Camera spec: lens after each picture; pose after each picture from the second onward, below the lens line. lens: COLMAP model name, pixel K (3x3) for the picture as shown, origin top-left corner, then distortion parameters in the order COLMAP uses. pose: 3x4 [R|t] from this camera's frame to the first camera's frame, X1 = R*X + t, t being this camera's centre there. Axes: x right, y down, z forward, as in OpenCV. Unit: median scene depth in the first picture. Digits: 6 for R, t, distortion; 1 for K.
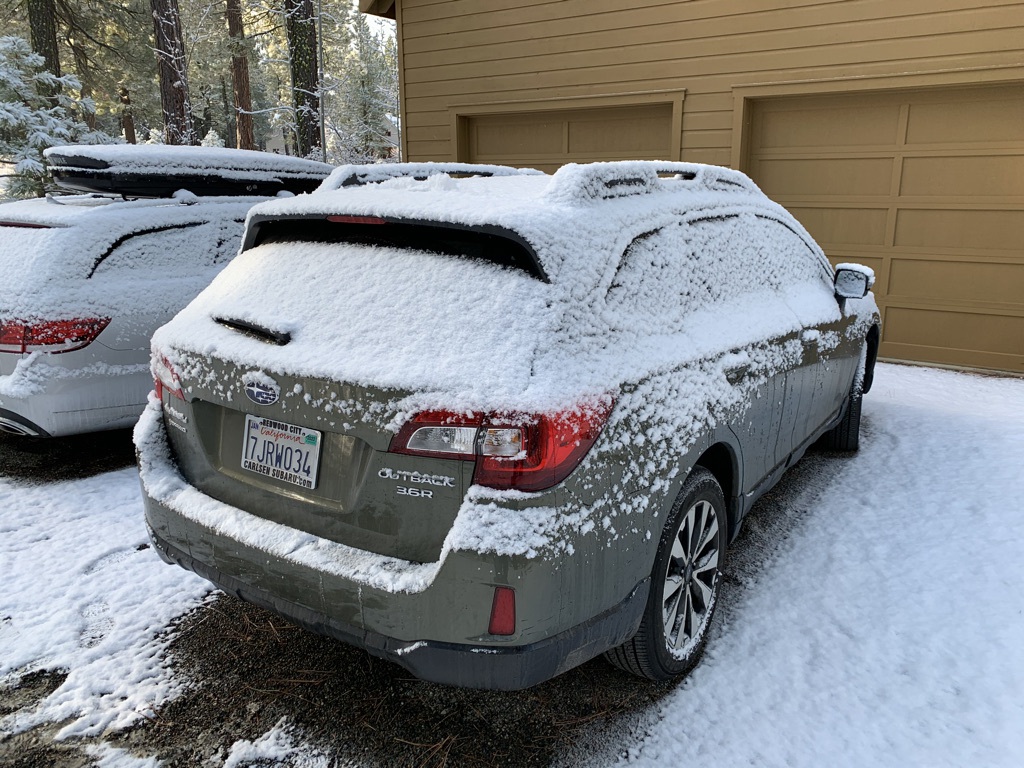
lens RADIAL K [[767.7, 0, 512.6], [0, 767.7, 384.0], [0, 0, 1]] dist [0.026312, 0.012438]
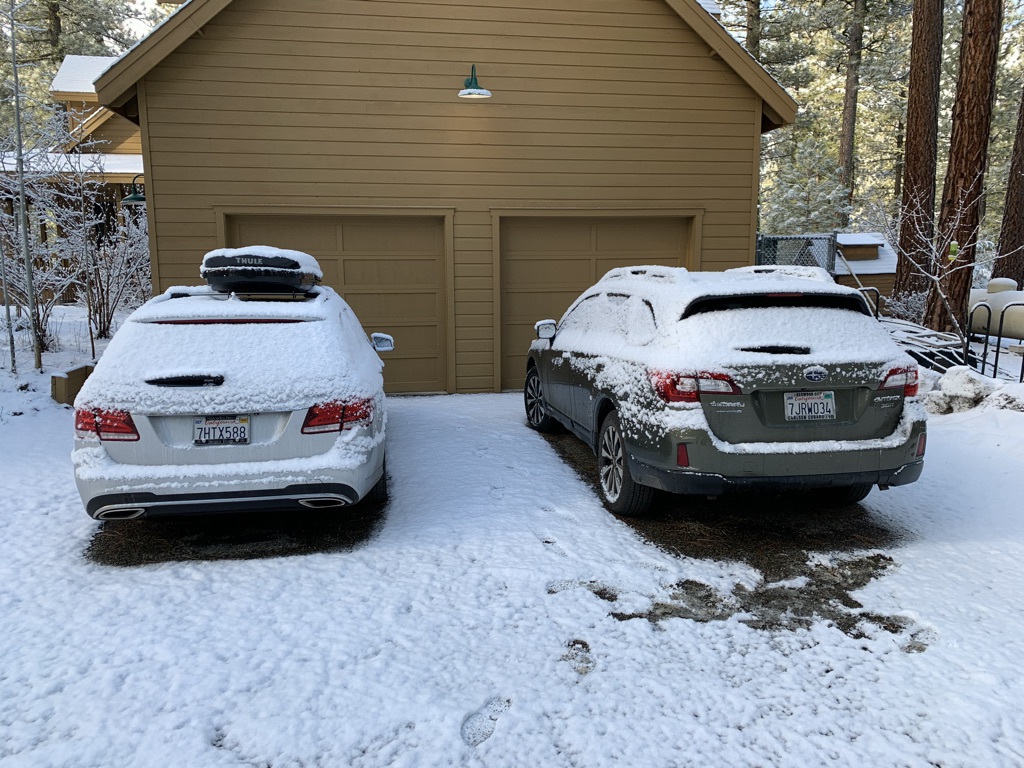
lens RADIAL K [[767.7, 0, 511.5], [0, 767.7, 383.7], [0, 0, 1]] dist [0.026312, 0.012438]
pose [[0.720585, -0.103978, 0.685526, -2.107561], [0.180352, 0.982767, -0.040513, -0.029170], [-0.669500, 0.152829, 0.726920, 0.032020]]
